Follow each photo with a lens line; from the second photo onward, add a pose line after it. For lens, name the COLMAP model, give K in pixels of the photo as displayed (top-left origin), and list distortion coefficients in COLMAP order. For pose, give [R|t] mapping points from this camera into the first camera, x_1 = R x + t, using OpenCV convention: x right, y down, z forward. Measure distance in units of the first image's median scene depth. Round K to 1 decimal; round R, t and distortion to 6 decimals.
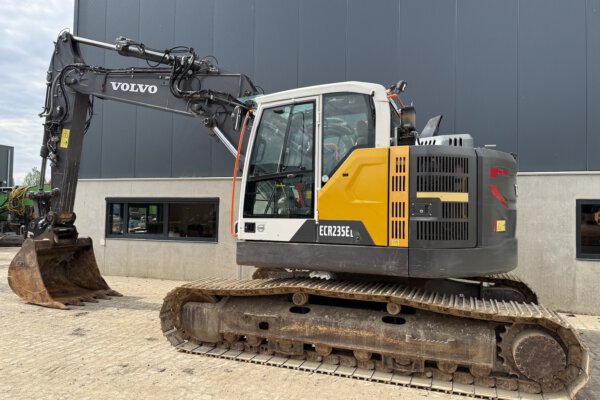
lens RADIAL K [[418.7, 0, 302.3], [0, 418.7, 200.1], [0, 0, 1]] dist [0.079637, -0.119001]
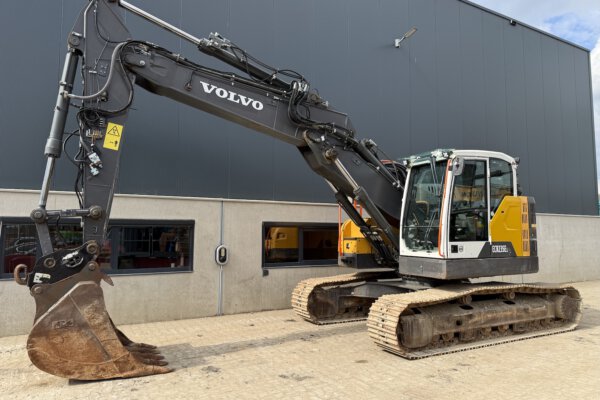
lens RADIAL K [[414.7, 0, 300.0], [0, 414.7, 203.2], [0, 0, 1]] dist [0.079923, -0.112333]
pose [[0.660994, 0.042227, 0.749202, -1.524719], [-0.014401, 0.998945, -0.043598, -0.014225], [-0.750253, 0.018029, 0.660905, 0.525019]]
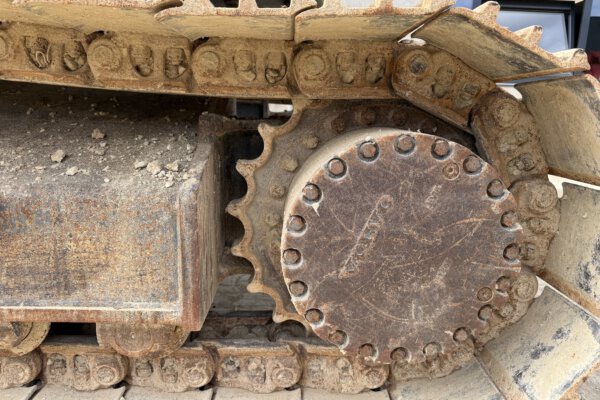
lens RADIAL K [[418.7, 0, 302.3], [0, 418.7, 200.1], [0, 0, 1]] dist [0.079637, -0.119001]
pose [[0.930445, -0.070278, 0.359628, 0.380614], [-0.020449, 0.969948, 0.242452, 0.256546], [-0.365859, -0.232942, 0.901047, 0.715552]]
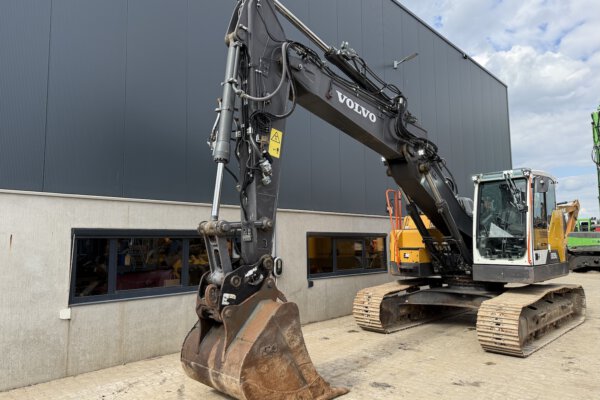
lens RADIAL K [[414.7, 0, 300.0], [0, 414.7, 203.2], [0, 0, 1]] dist [0.079923, -0.112333]
pose [[0.418238, 0.064768, 0.906025, -1.957903], [-0.012129, 0.997764, -0.065727, -0.017208], [-0.908256, 0.016501, 0.418088, 1.207774]]
